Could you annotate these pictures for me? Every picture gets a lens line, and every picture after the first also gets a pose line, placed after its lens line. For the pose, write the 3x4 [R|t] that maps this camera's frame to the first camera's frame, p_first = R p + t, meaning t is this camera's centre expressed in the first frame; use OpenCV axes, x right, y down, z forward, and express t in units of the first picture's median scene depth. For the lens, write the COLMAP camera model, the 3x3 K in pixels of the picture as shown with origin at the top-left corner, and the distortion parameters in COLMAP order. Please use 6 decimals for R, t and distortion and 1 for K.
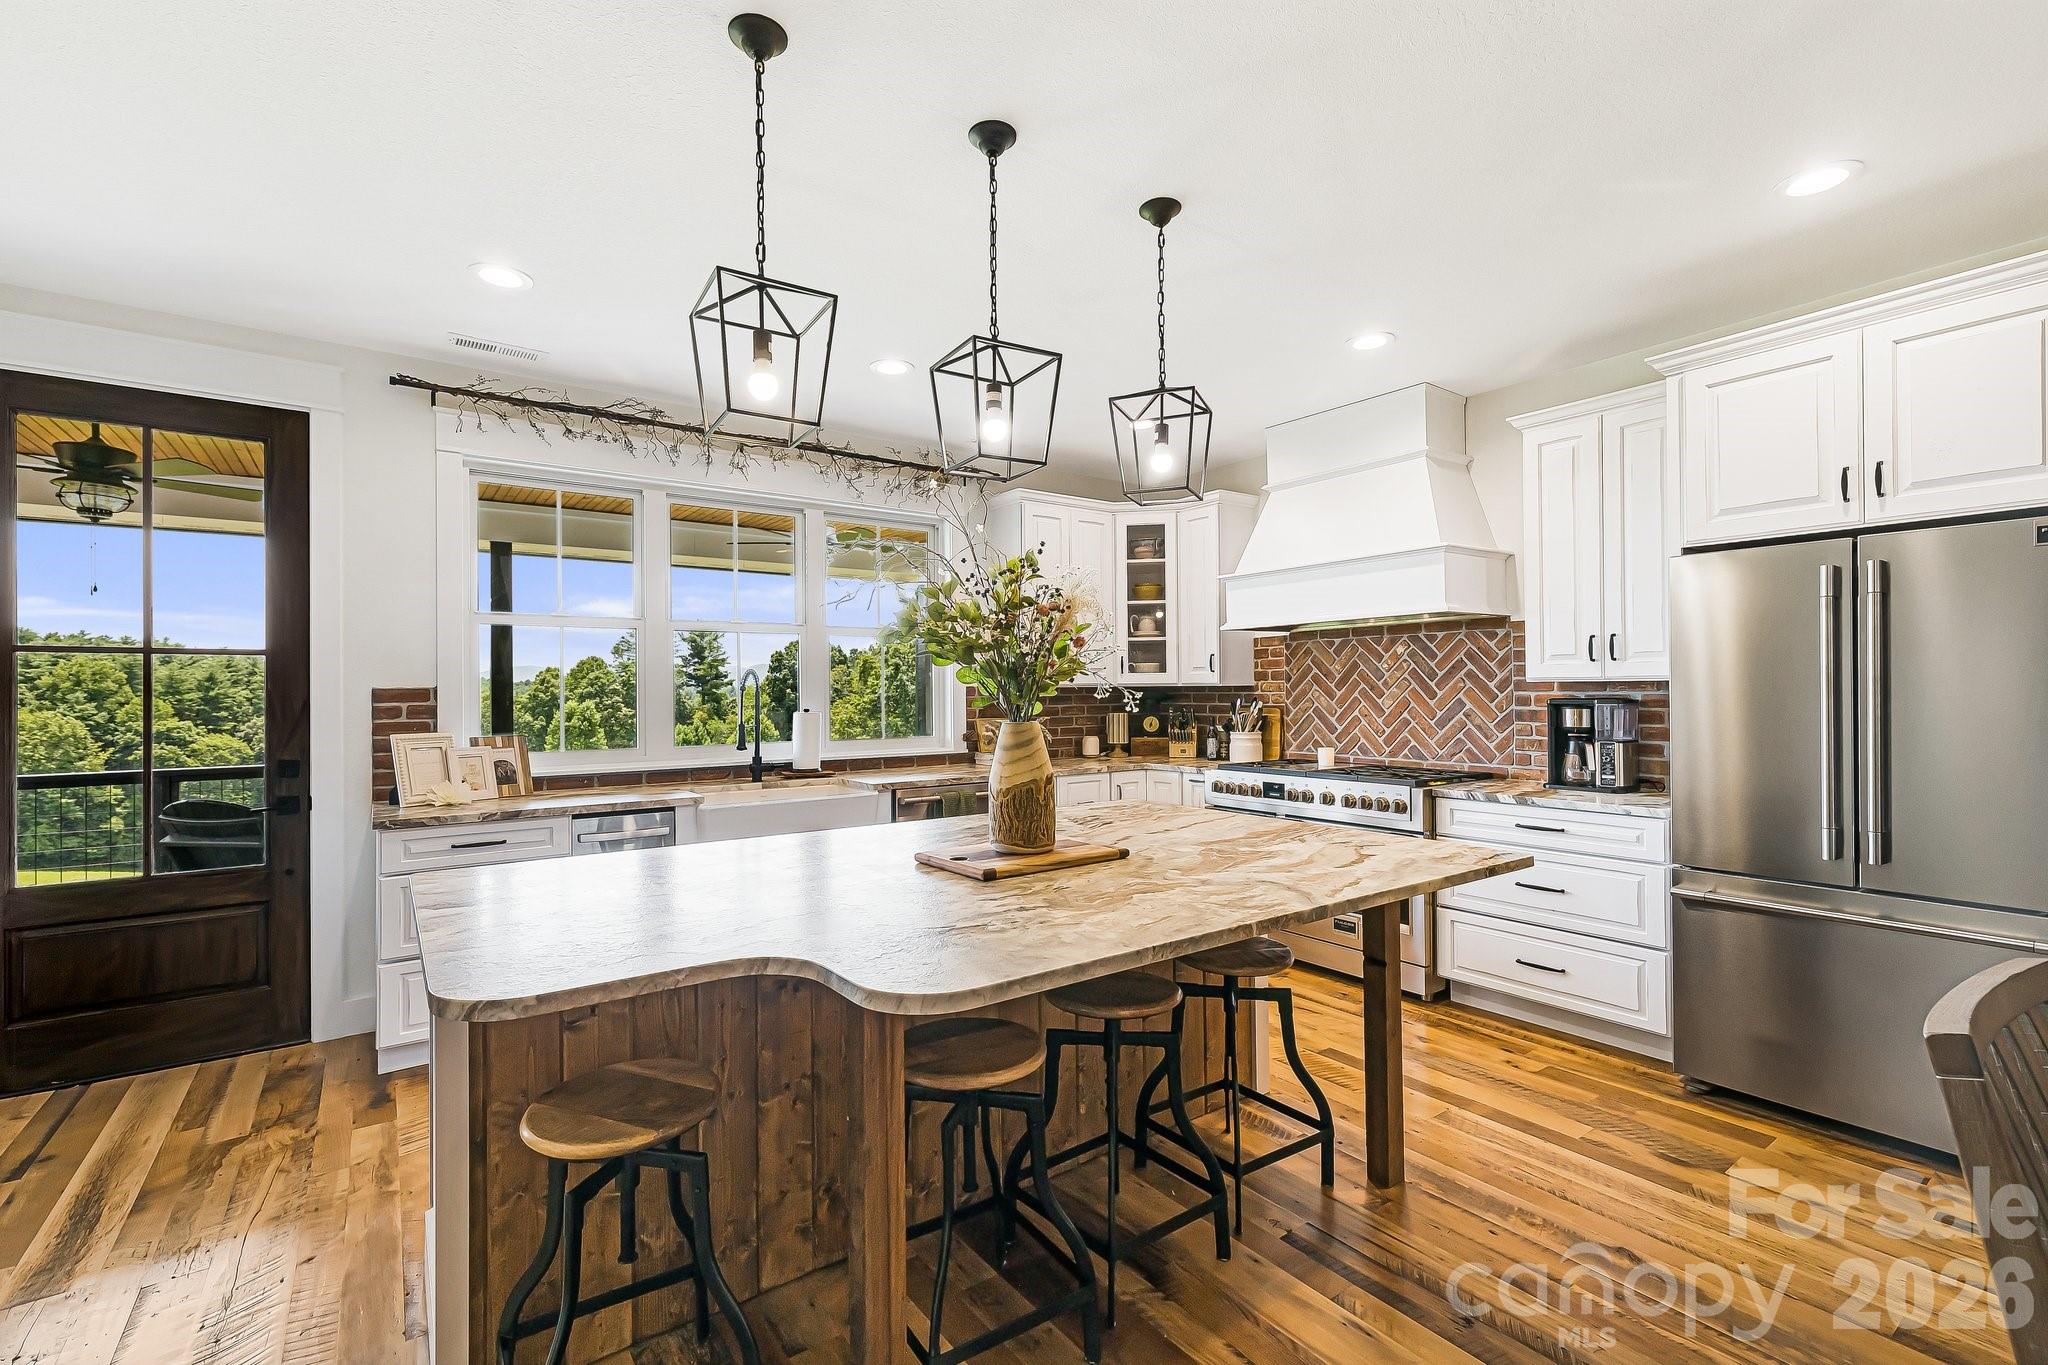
lens RADIAL K [[887.0, 0, 1018.8], [0, 887.0, 687.7], [0, 0, 1]] dist [0.009927, -0.000226]
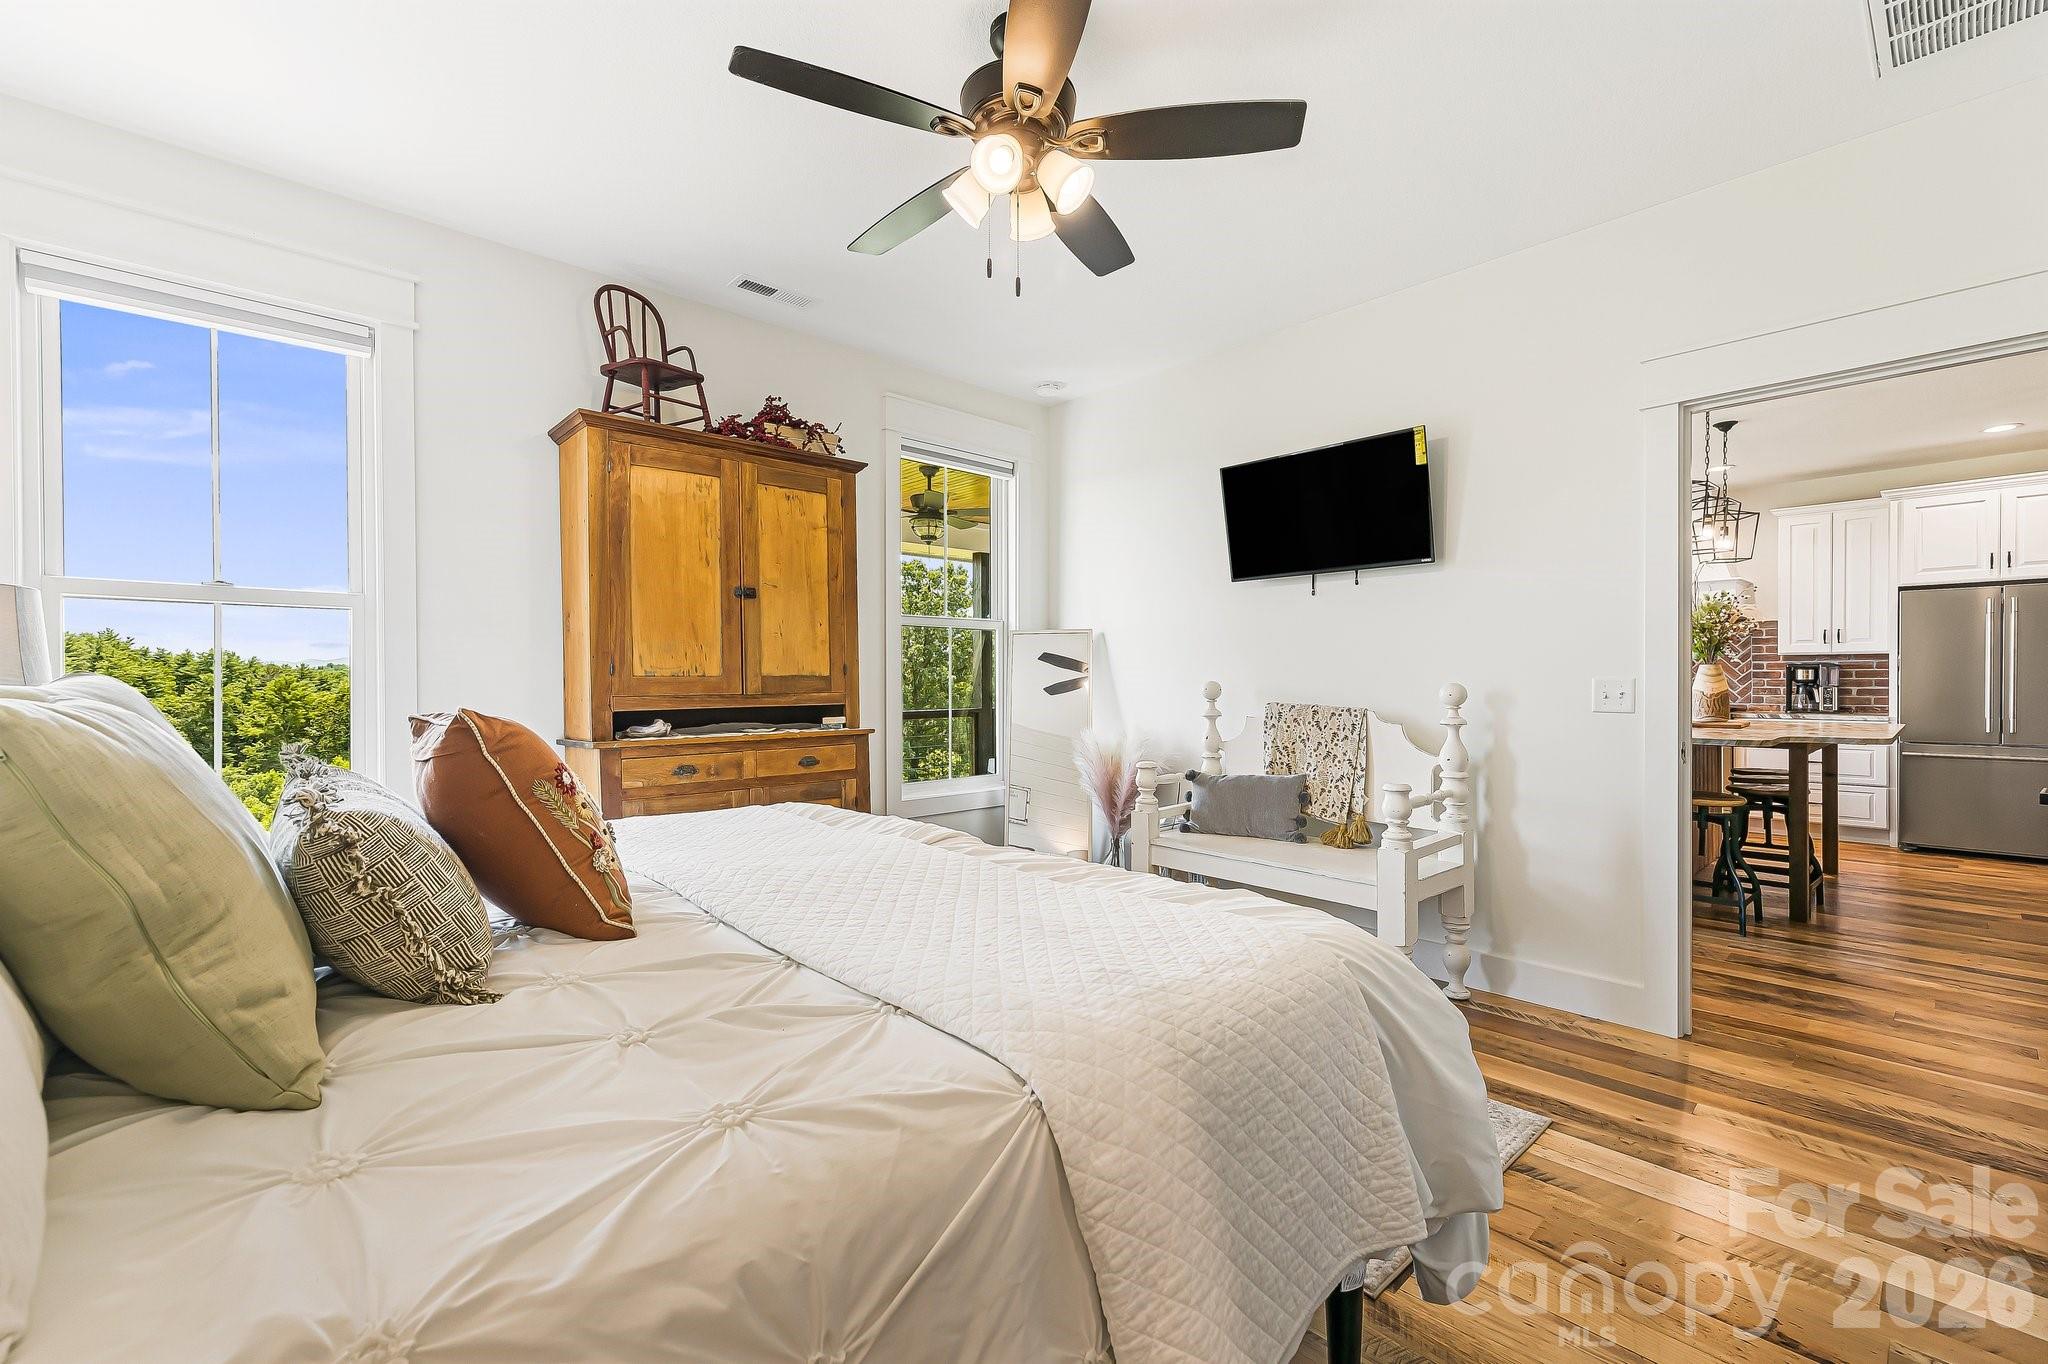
lens RADIAL K [[887.0, 0, 1006.9], [0, 887.0, 691.3], [0, 0, 1]] dist [0.009927, -0.000226]
pose [[0.990097, 0.002785, 0.140357, -1.140949], [-0.004584, 0.999911, 0.012493, 0.048093], [-0.140310, -0.013013, 0.990022, -0.537944]]
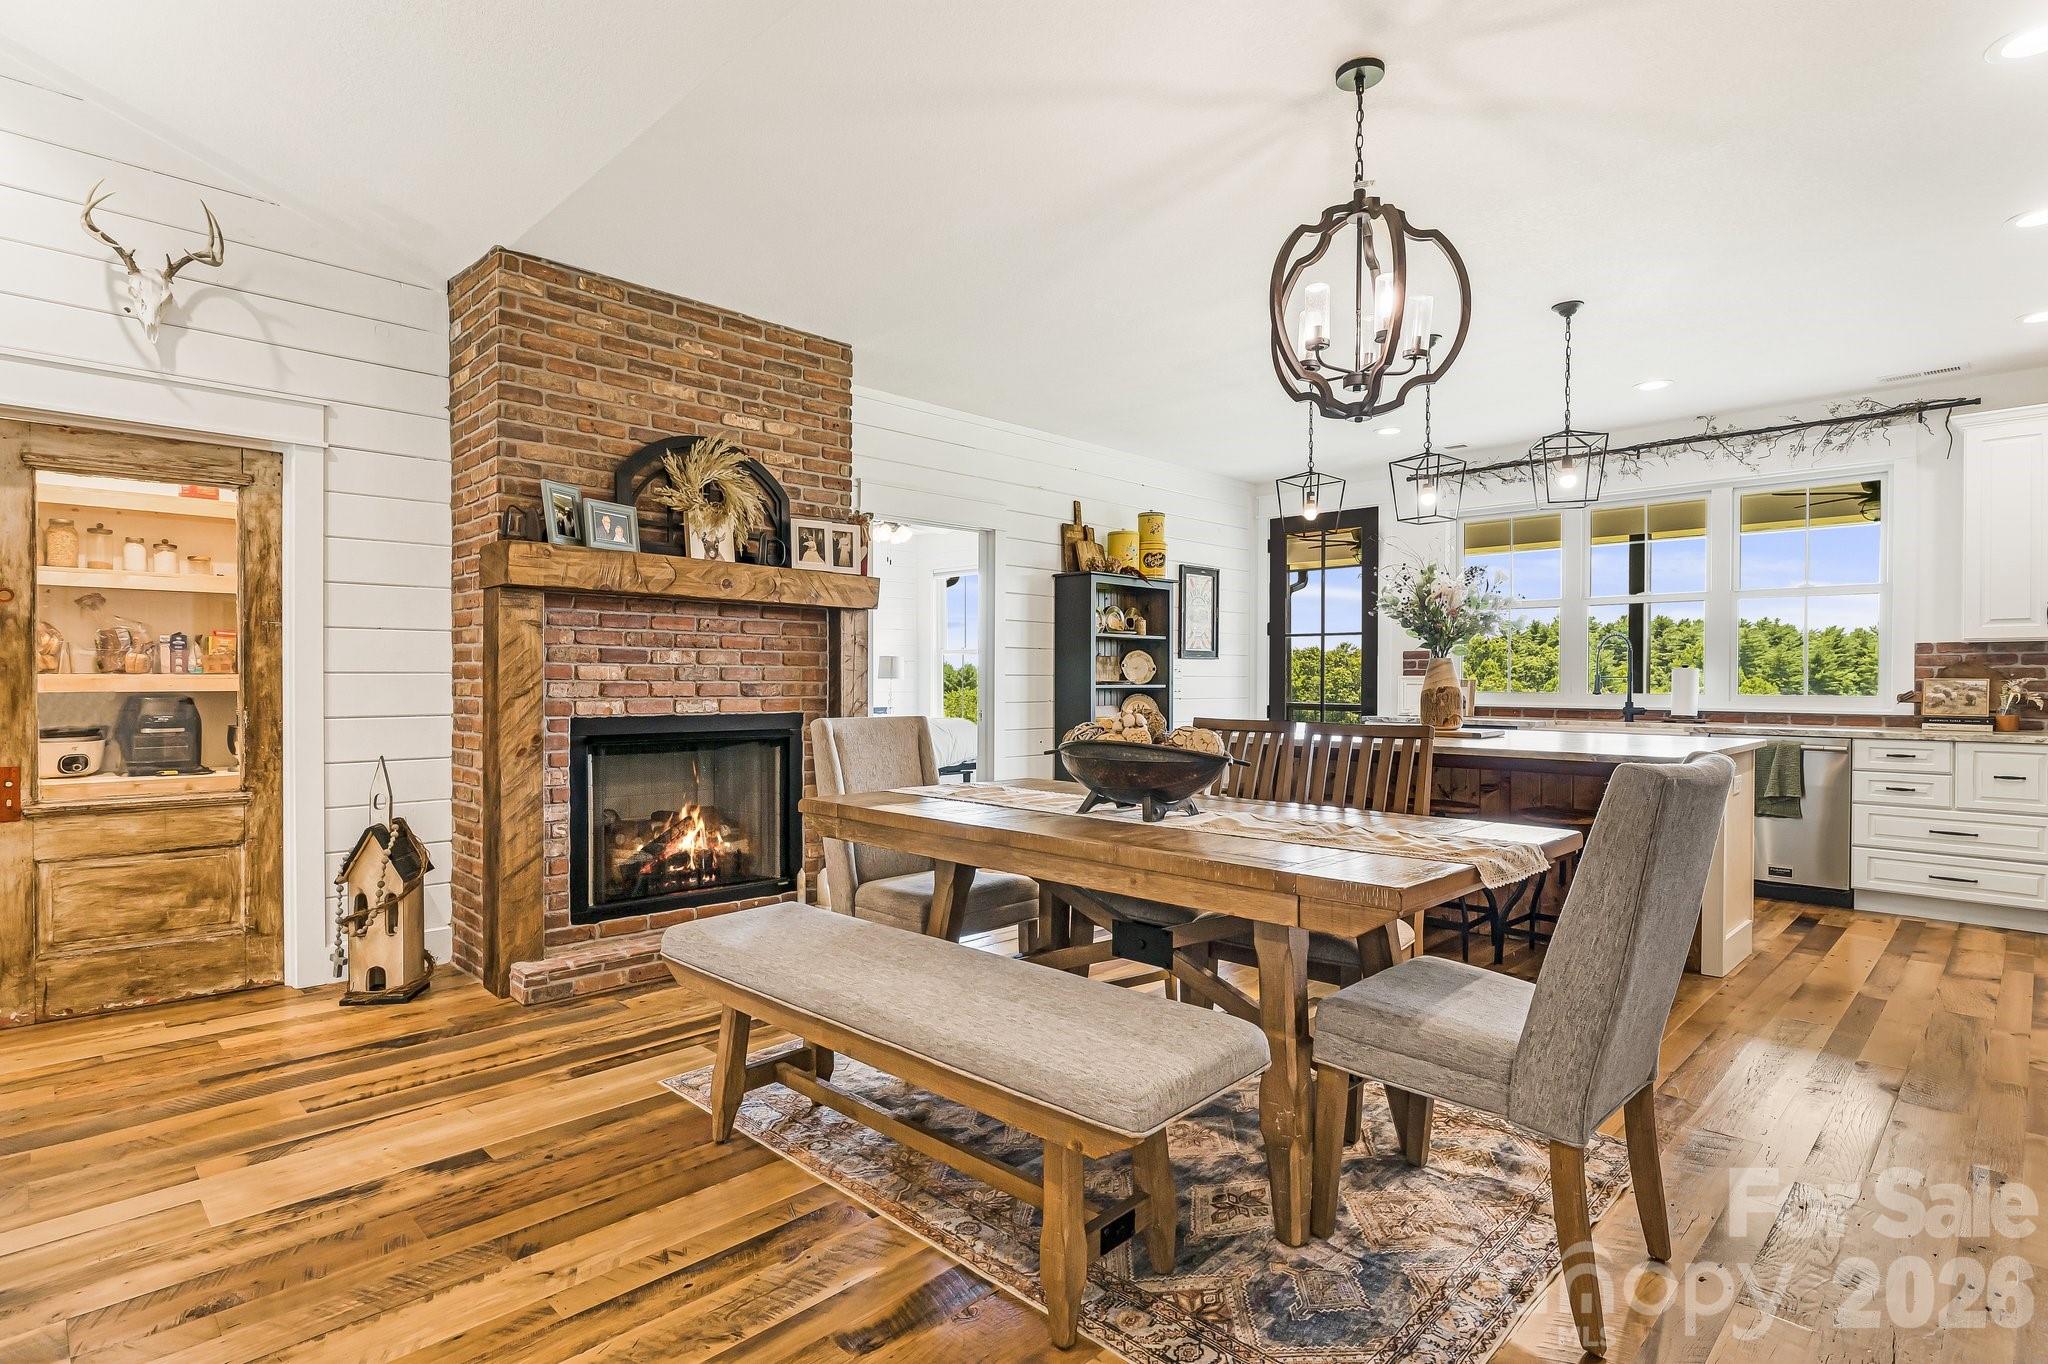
lens RADIAL K [[1019.1, 0, 1008.9], [0, 1019.1, 686.7], [0, 0, 1]] dist [-0.006639, 0.002011]
pose [[0.157365, 0.016827, -0.987397, 1.032638], [-0.001002, 0.999857, 0.016879, 0.033748], [0.987540, -0.001667, 0.157359, -0.101552]]
